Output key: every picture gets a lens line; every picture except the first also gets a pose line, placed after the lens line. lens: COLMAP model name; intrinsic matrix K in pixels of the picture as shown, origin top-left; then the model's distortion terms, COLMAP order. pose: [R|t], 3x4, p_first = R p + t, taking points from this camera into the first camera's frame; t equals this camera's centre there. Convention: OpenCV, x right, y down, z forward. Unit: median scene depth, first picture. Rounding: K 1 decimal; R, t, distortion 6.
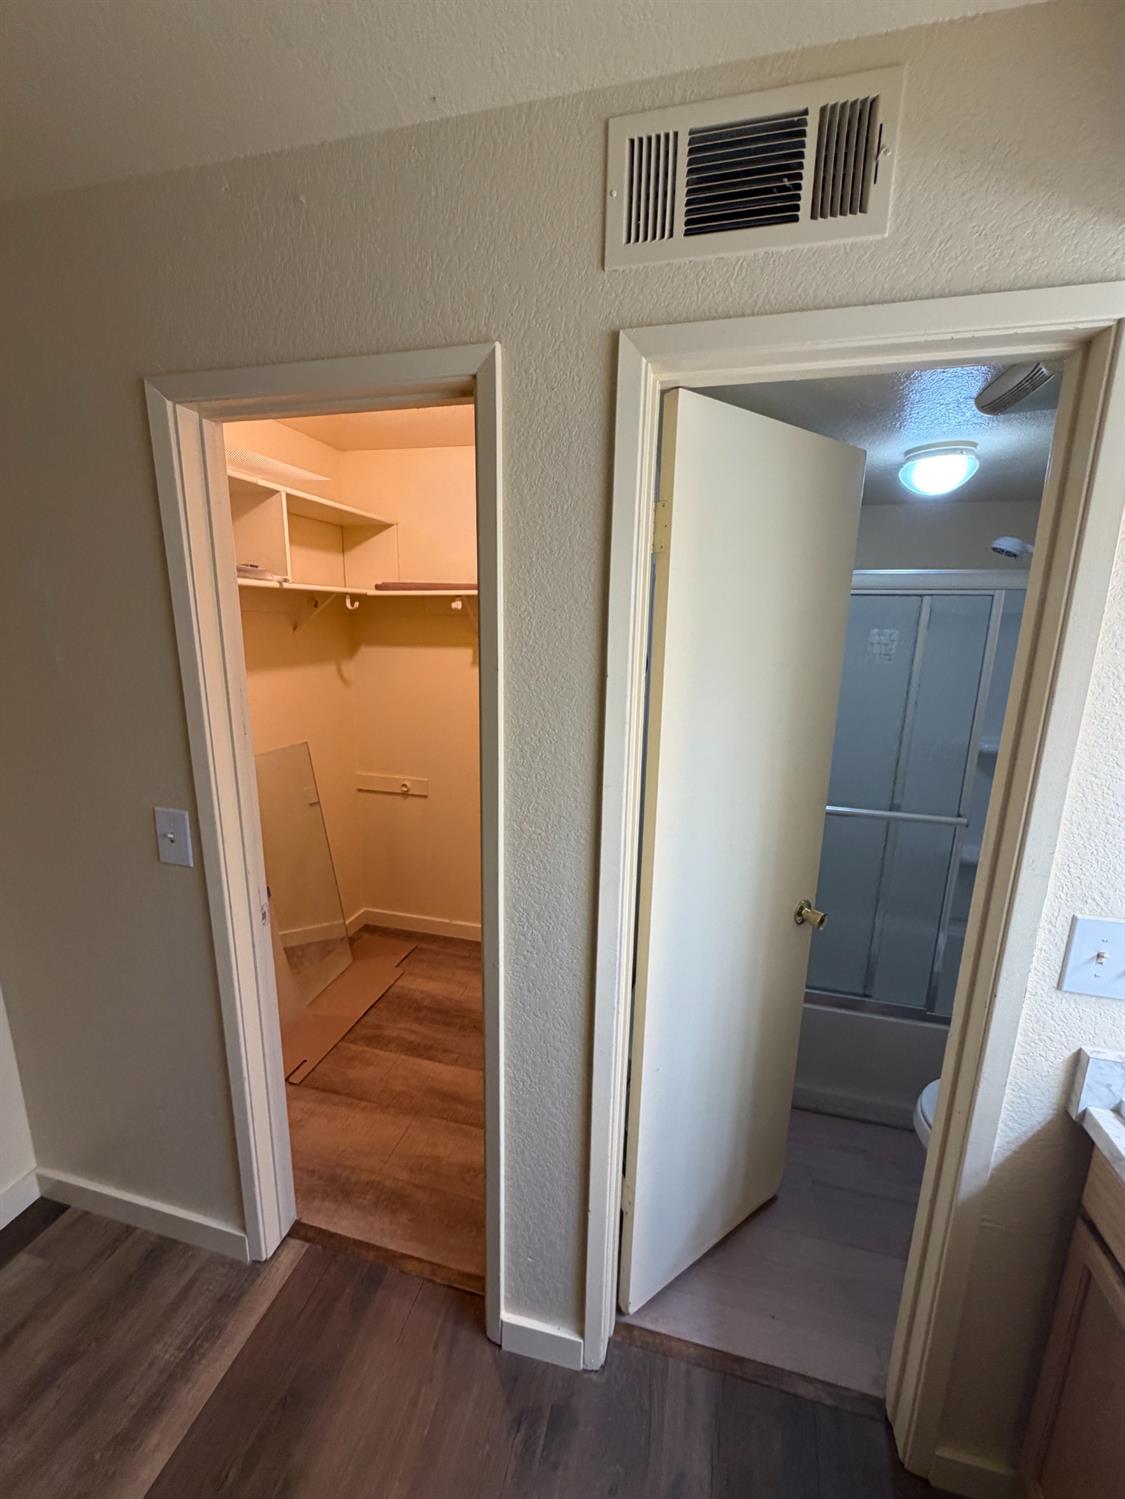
lens RADIAL K [[595.8, 0, 565.1], [0, 595.8, 747.7], [0, 0, 1]] dist [-0.000073, -0.000145]
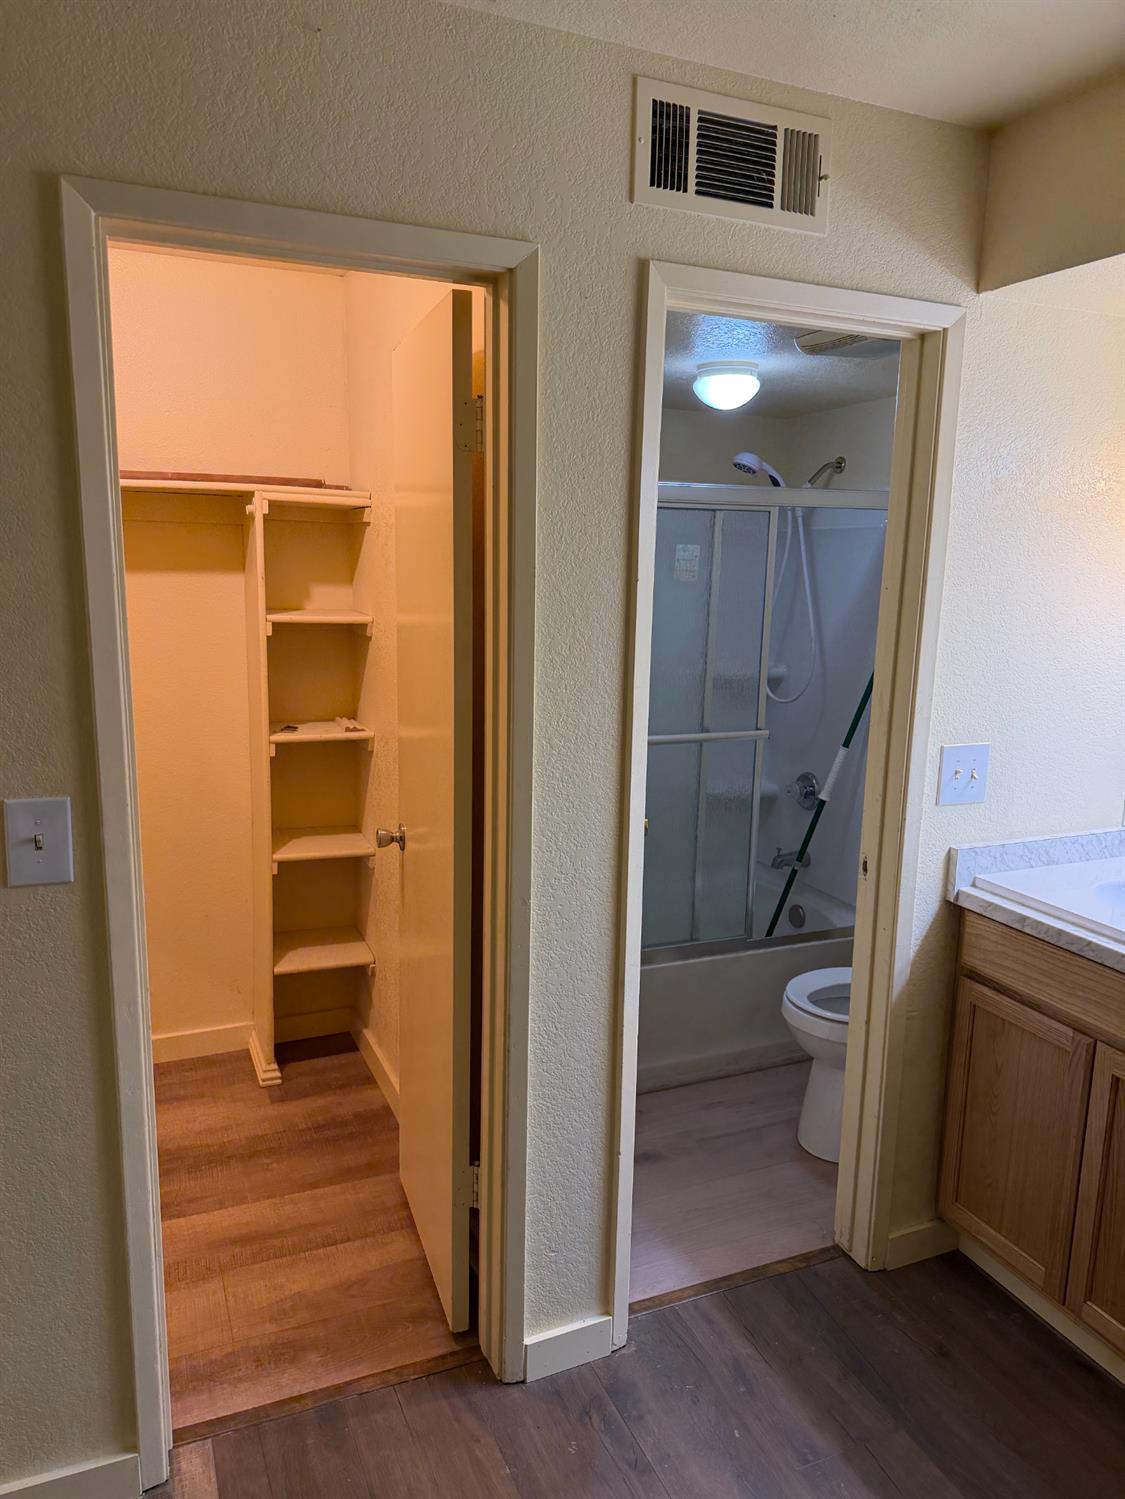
lens RADIAL K [[1048.5, 0, 559.6], [0, 1048.5, 753.1], [0, 0, 1]] dist [0.062419, -0.084825]
pose [[0.794190, -0.109221, 0.597773, -0.575806], [0.117991, 0.992709, 0.024621, 0.058980], [-0.596104, 0.050978, 0.801287, -0.186438]]
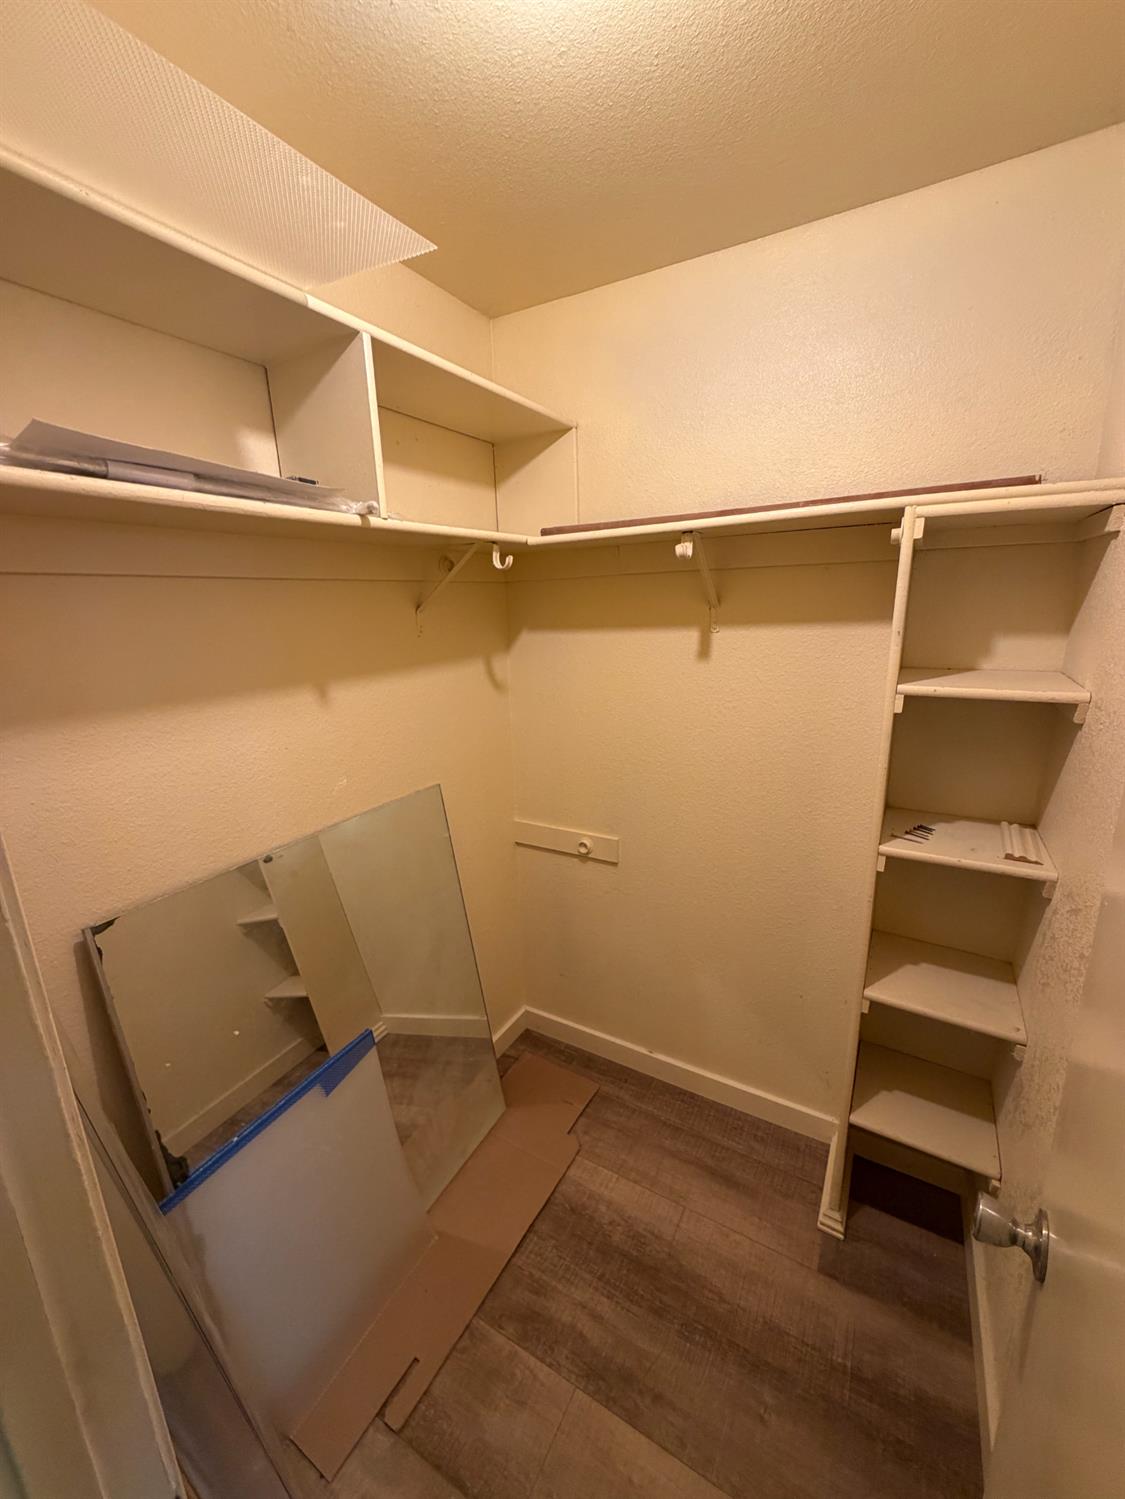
lens RADIAL K [[595.8, 0, 565.1], [0, 595.8, 747.7], [0, 0, 1]] dist [-0.000073, -0.000145]
pose [[0.961125, 0.017970, -0.275530, -0.162658], [-0.008835, 0.999371, 0.034359, -0.094776], [0.275974, -0.030589, 0.960678, 0.545803]]
